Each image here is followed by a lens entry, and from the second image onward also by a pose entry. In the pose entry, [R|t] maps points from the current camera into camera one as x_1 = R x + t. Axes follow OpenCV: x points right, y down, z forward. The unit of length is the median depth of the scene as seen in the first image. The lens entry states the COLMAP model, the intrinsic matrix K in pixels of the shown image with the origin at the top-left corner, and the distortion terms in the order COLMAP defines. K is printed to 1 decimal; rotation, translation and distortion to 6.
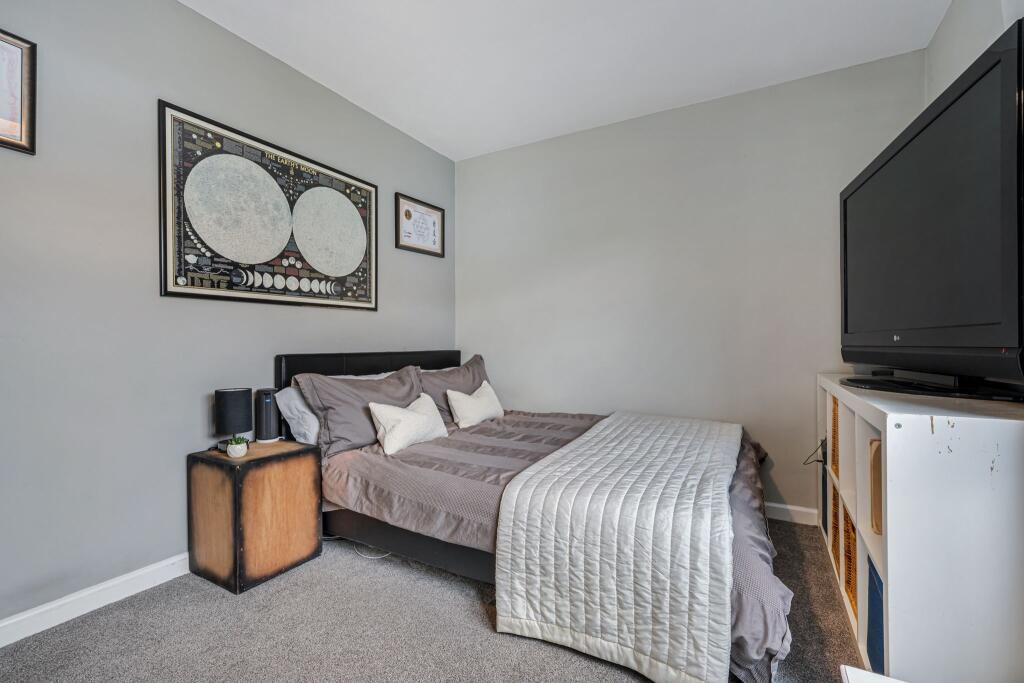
lens RADIAL K [[436.1, 0, 514.5], [0, 436.1, 345.0], [0, 0, 1]] dist [-0.011950, -0.000215]
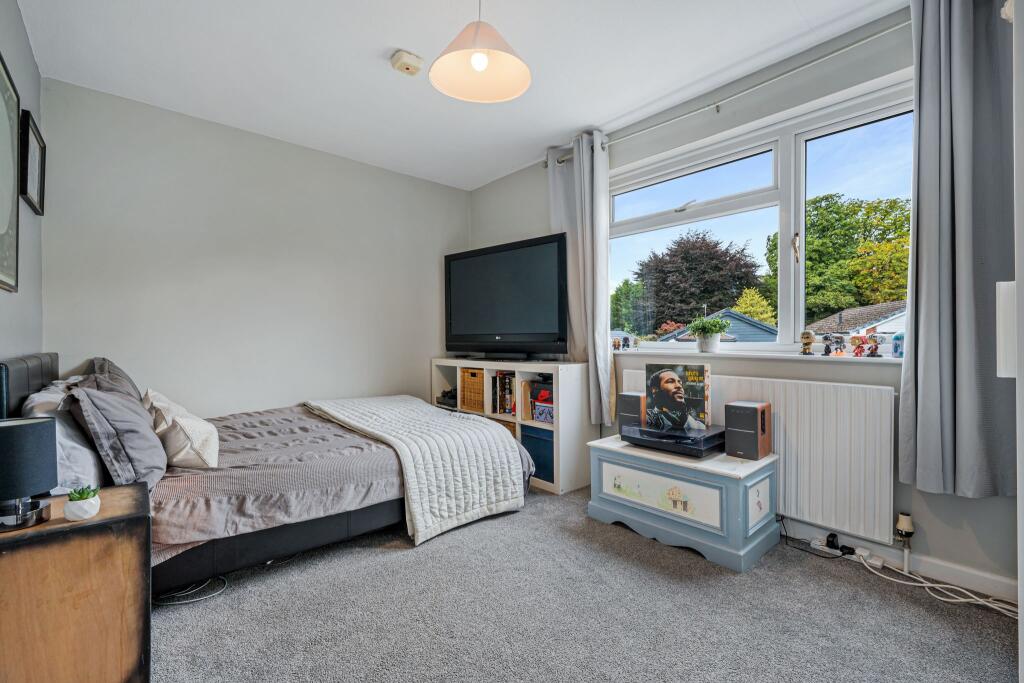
lens RADIAL K [[436.1, 0, 512.5], [0, 436.1, 337.6], [0, 0, 1]] dist [-0.011950, -0.000215]
pose [[0.336056, 0.005773, 0.941824, -1.269552], [0.010231, 0.999900, -0.009780, 0.005213], [-0.941787, 0.012922, 0.335963, 0.229148]]
